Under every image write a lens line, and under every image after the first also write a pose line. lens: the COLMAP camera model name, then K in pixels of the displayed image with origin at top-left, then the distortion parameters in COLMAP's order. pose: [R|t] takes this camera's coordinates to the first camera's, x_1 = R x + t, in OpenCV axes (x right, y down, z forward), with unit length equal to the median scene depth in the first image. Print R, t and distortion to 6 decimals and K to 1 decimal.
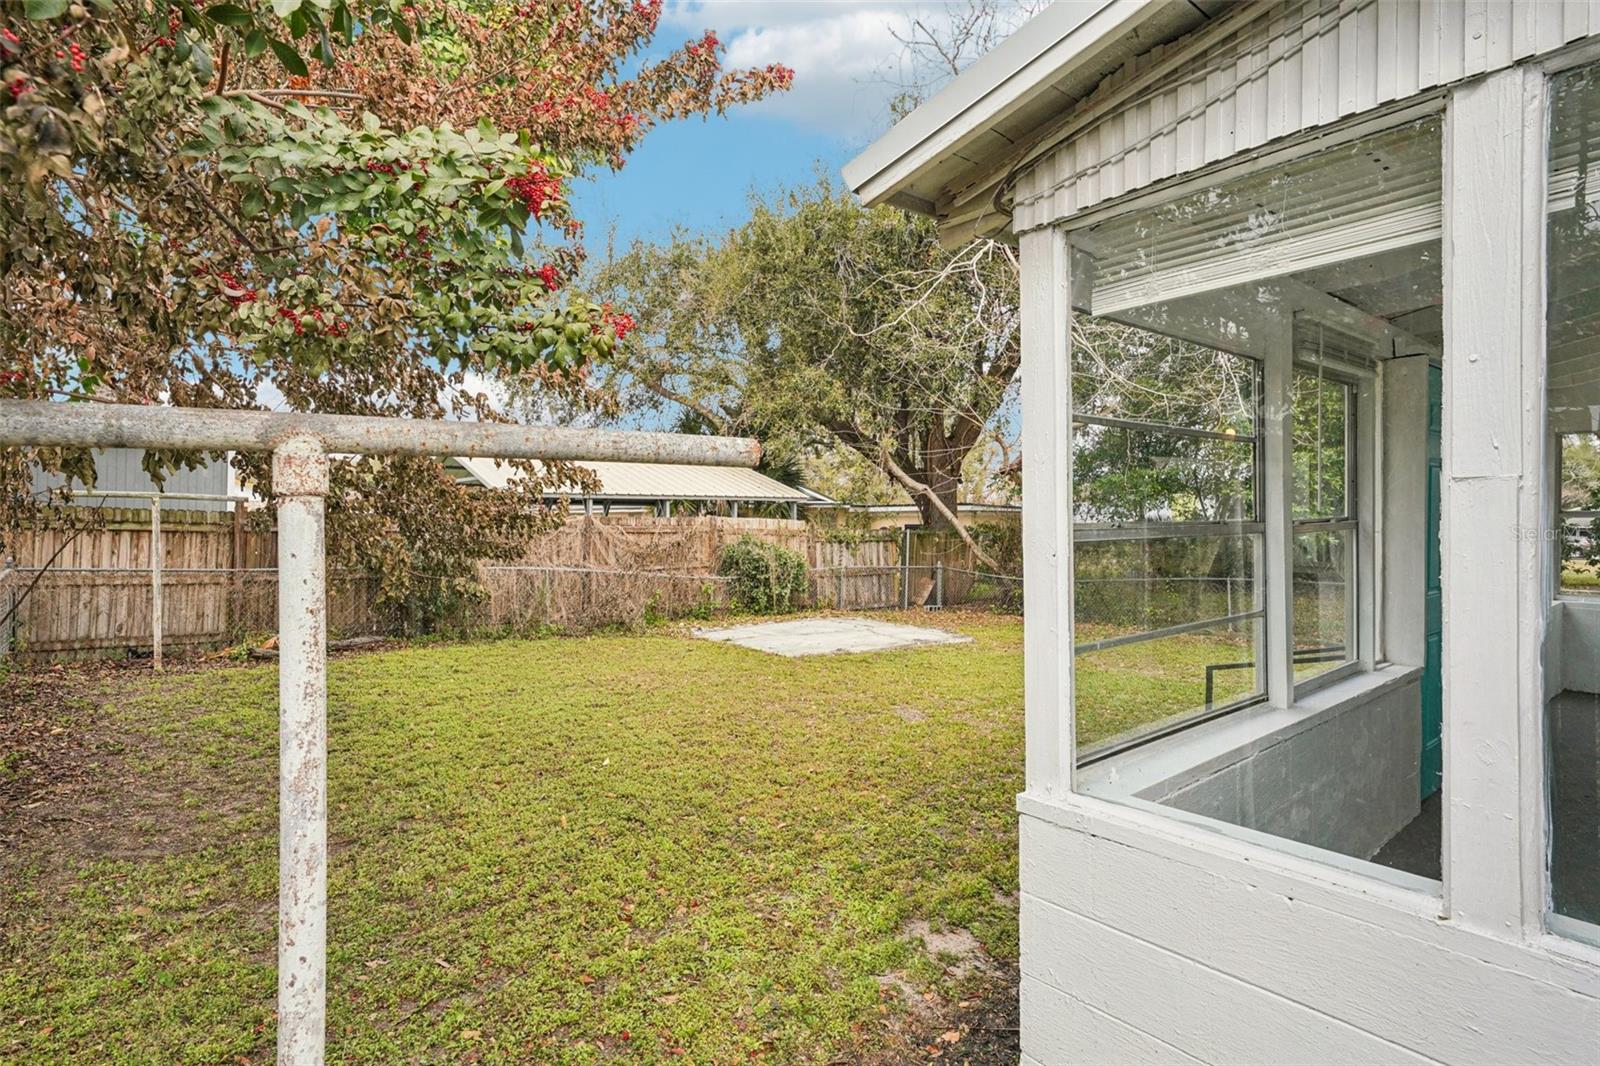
lens RADIAL K [[817.9, 0, 800.0], [0, 817.9, 533.0], [0, 0, 1]] dist [0.013392, 0.000124]
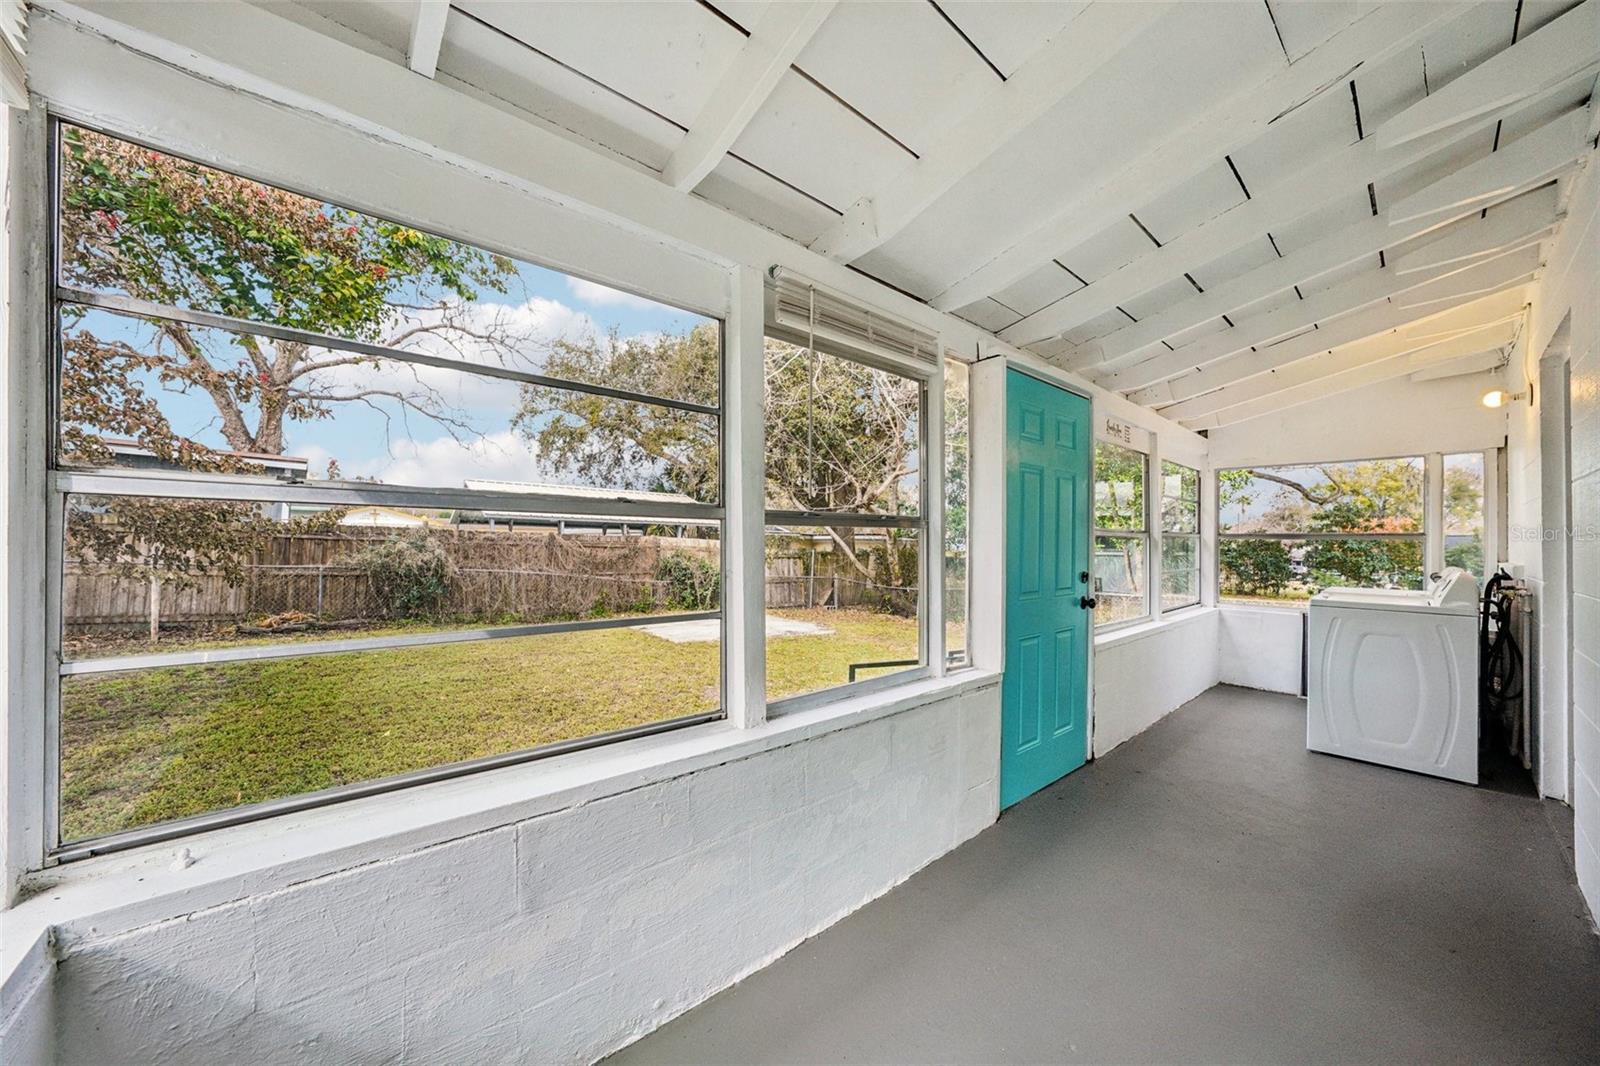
lens RADIAL K [[552.7, 0, 800.0], [0, 552.7, 533.0], [0, 0, 1]] dist [-0.017585, 0.000000]
pose [[0.999802, 0.019657, 0.003237, 0.140524], [-0.019508, 0.998972, -0.040921, 0.007896], [-0.004038, 0.040849, 0.999157, 0.093904]]
